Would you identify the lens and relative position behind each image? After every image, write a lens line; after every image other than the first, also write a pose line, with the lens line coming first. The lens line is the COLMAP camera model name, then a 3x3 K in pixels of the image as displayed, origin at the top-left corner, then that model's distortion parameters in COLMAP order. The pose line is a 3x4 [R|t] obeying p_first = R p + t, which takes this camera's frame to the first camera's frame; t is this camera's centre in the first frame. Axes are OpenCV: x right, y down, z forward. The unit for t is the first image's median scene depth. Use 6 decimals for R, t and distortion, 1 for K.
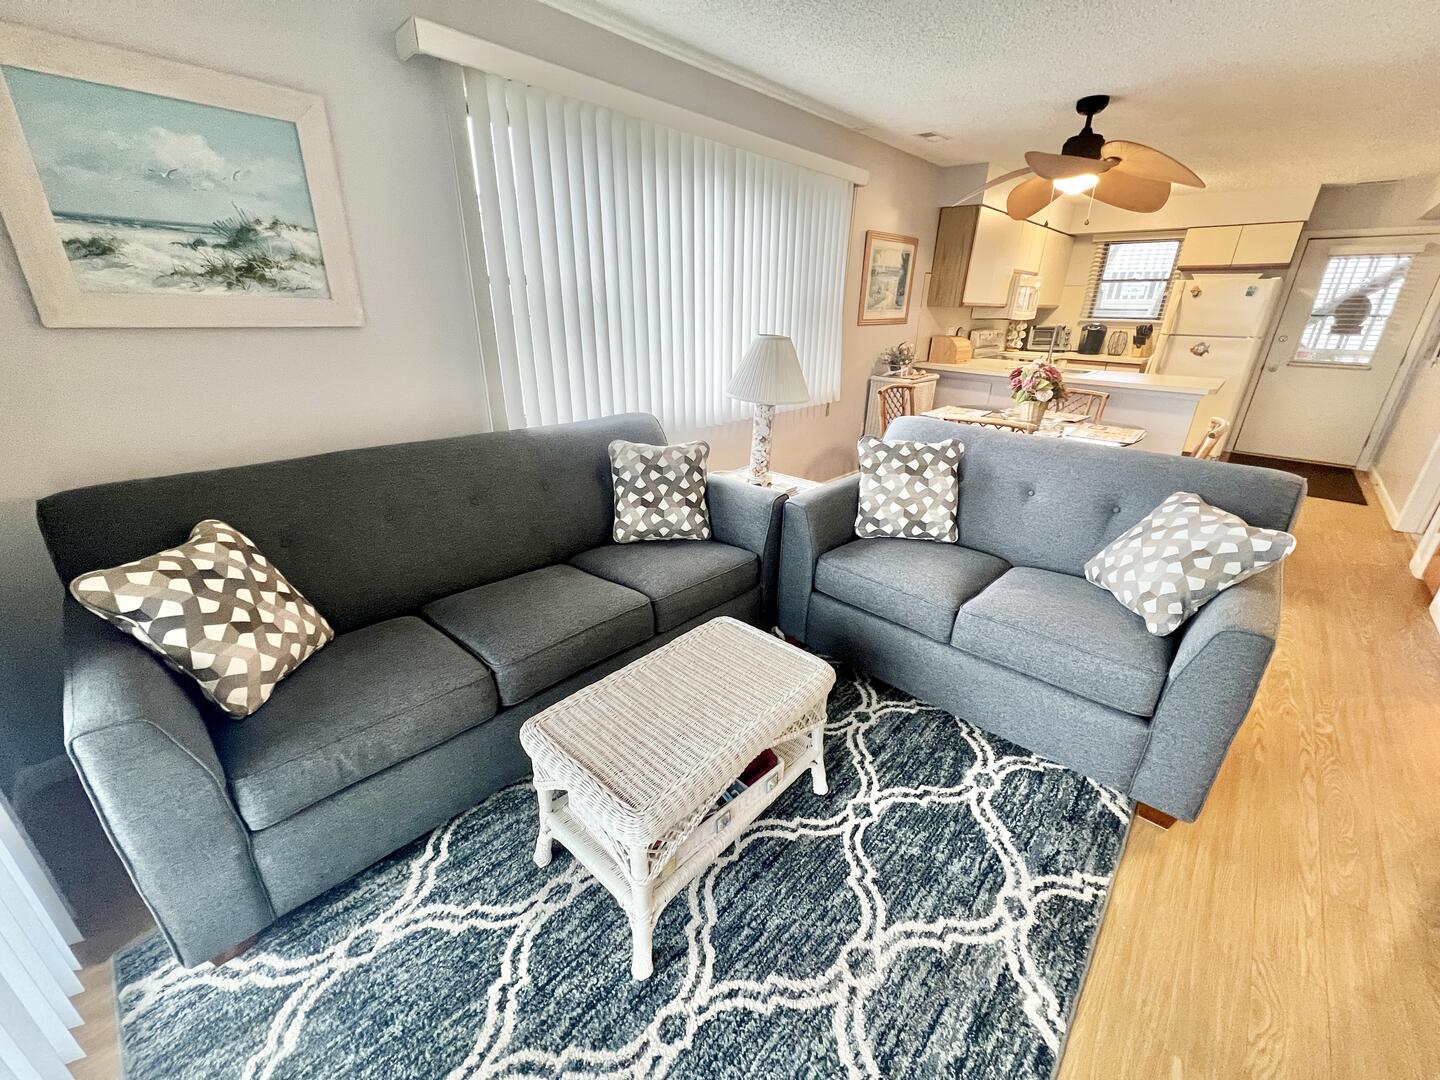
lens RADIAL K [[568.0, 0, 717.2], [0, 568.0, 538.2], [0, 0, 1]] dist [-0.000633, -0.000453]
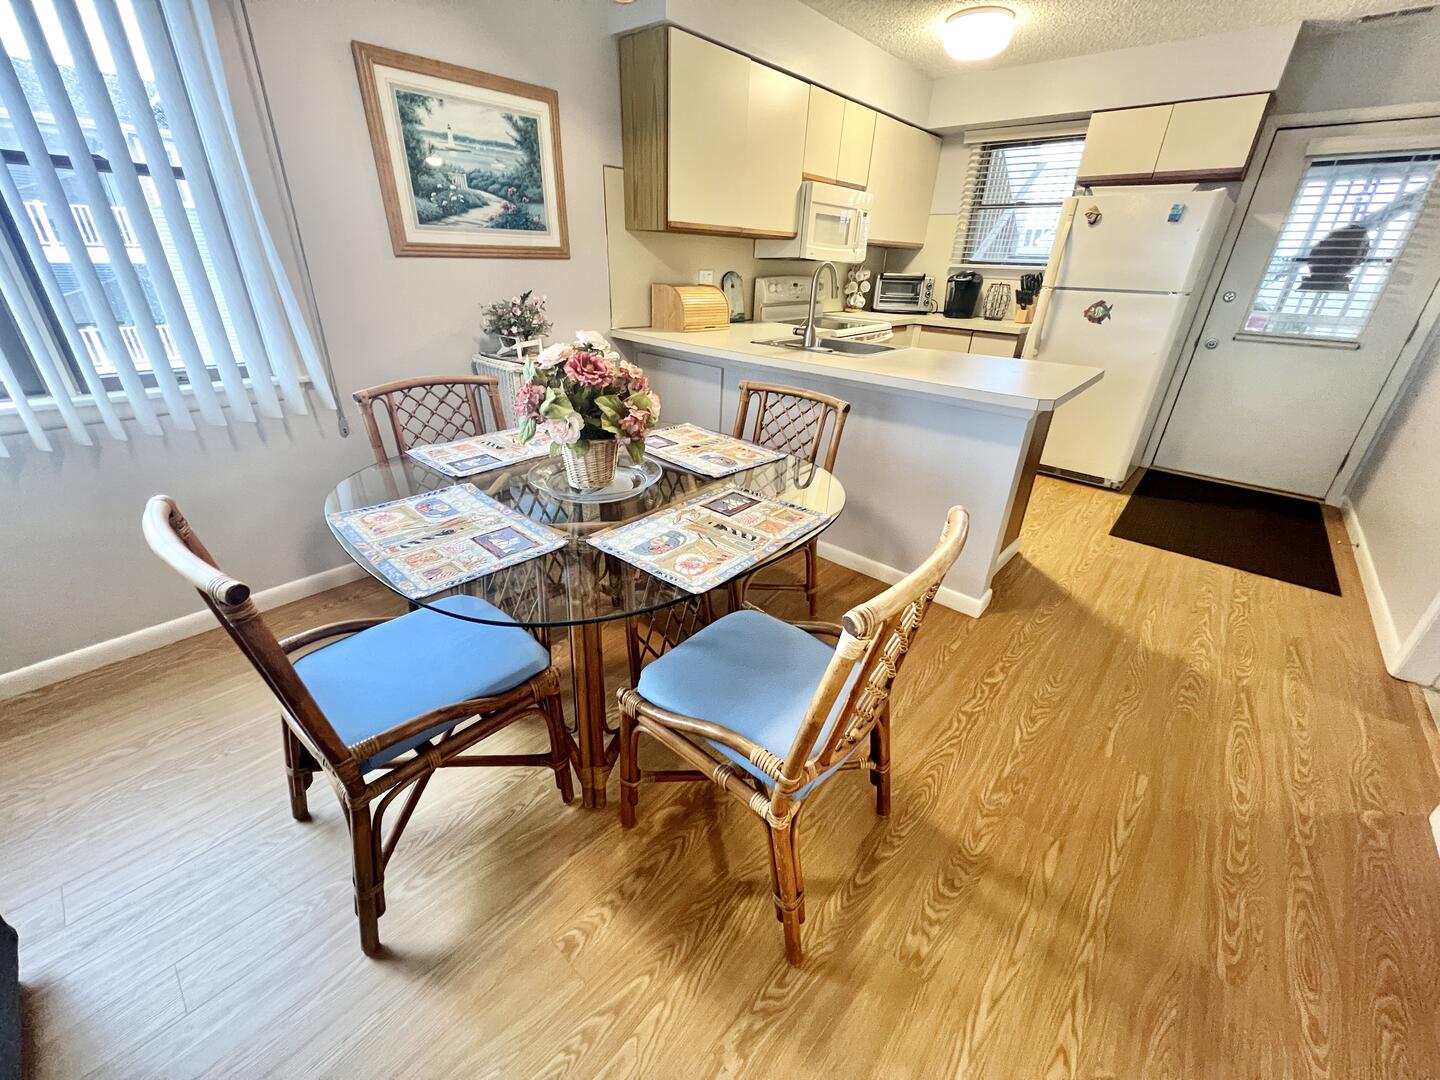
lens RADIAL K [[568.0, 0, 717.5], [0, 568.0, 537.7], [0, 0, 1]] dist [-0.000633, -0.000453]
pose [[0.999455, -0.000921, 0.032984, 1.034616], [-0.001246, 0.997845, 0.065600, -0.315996], [-0.032973, -0.065606, 0.997301, 0.941016]]
